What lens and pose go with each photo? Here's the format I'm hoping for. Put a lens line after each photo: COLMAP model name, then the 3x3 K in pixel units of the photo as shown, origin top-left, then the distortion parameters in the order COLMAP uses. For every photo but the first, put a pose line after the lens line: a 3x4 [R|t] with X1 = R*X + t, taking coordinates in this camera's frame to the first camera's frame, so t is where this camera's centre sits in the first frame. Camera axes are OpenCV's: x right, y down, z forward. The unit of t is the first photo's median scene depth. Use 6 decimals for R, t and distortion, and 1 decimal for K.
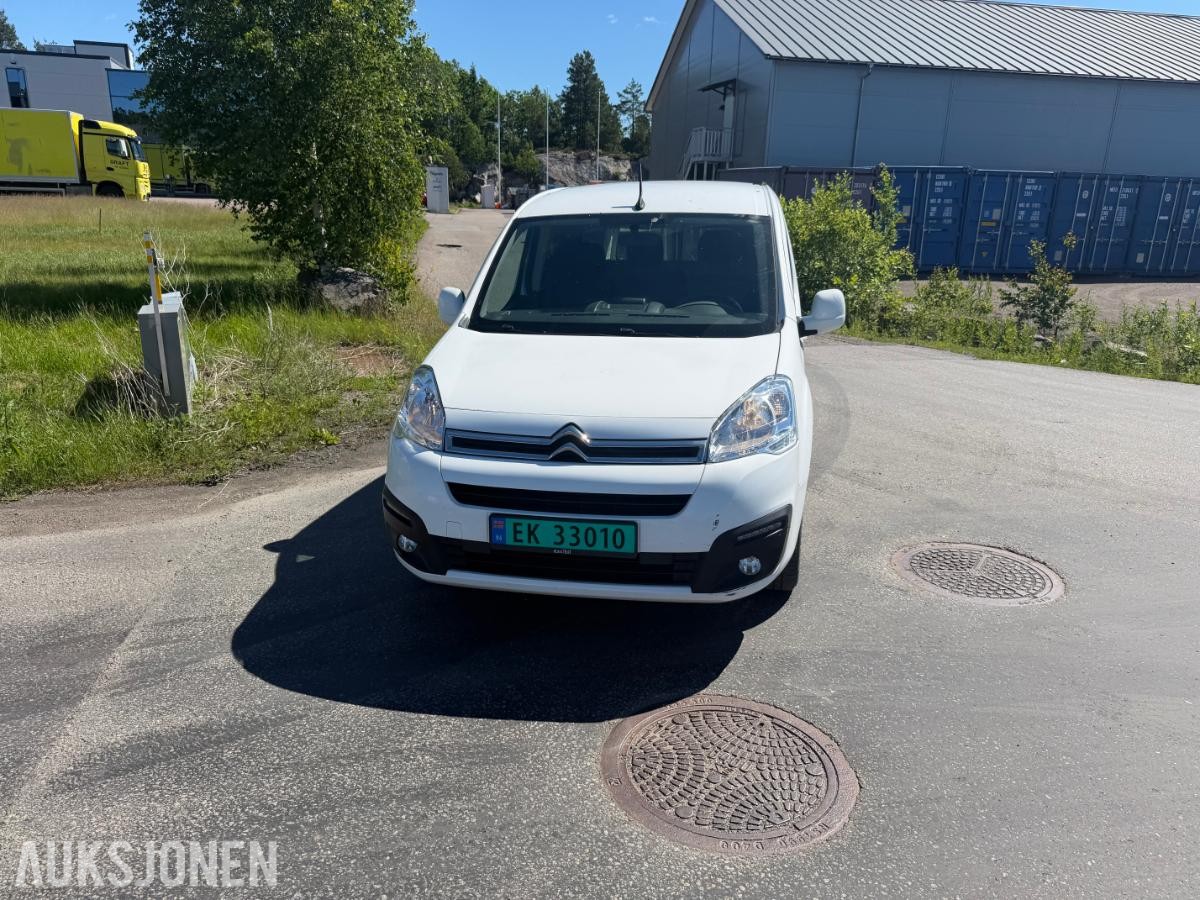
lens RADIAL K [[847.9, 0, 609.5], [0, 847.9, 454.4], [0, 0, 1]] dist [0.037649, -0.049569]
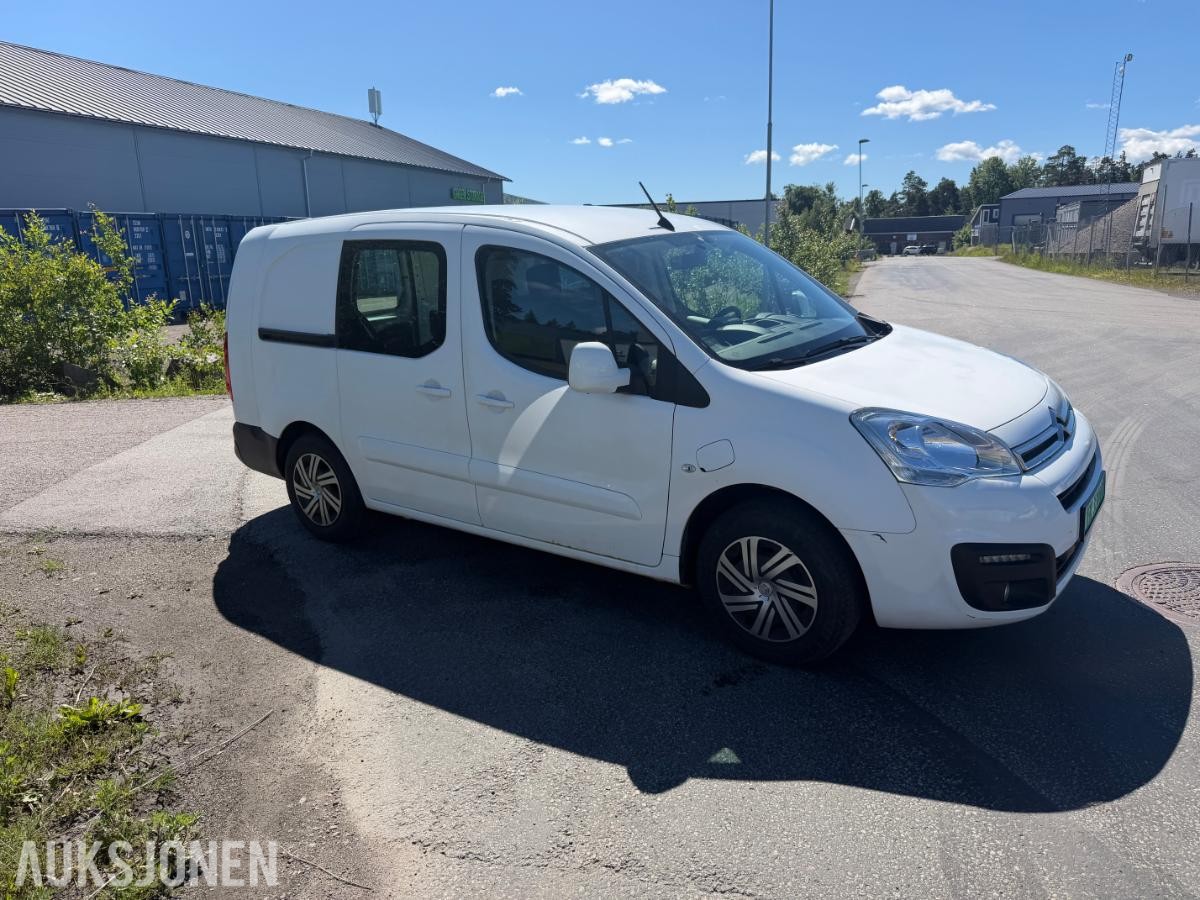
lens RADIAL K [[847.9, 0, 609.5], [0, 847.9, 454.4], [0, 0, 1]] dist [0.037649, -0.049569]
pose [[0.439807, -0.256585, 0.860659, -0.704371], [0.299446, 0.945377, 0.128821, -0.164238], [-0.846700, 0.201064, 0.492617, 0.550475]]
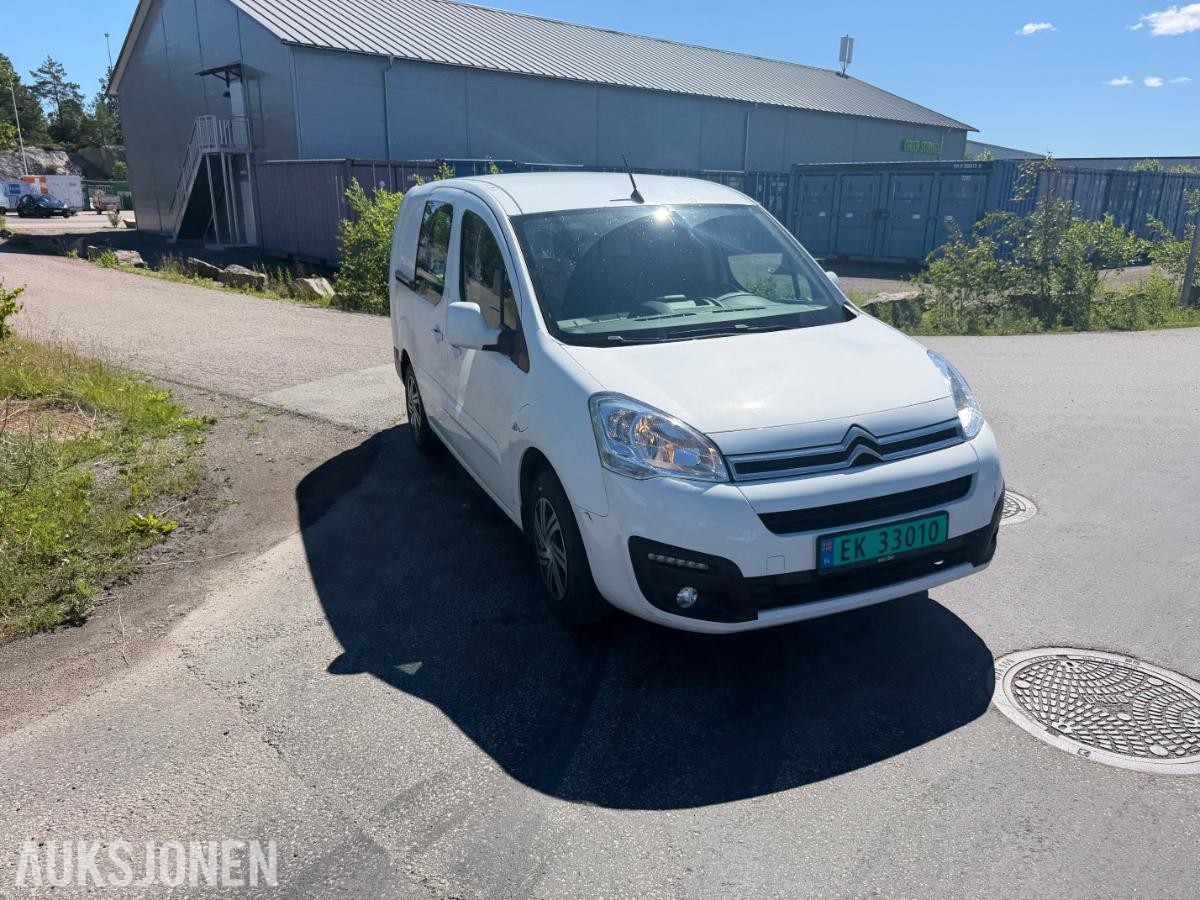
lens RADIAL K [[852.0, 0, 608.6], [0, 852.0, 449.9], [0, 0, 1]] dist [0.014231, -0.018805]
pose [[0.835419, -0.176893, 0.520369, -0.447364], [0.175870, 0.983048, 0.051827, -0.061922], [-0.520716, 0.048220, 0.852367, 0.190495]]
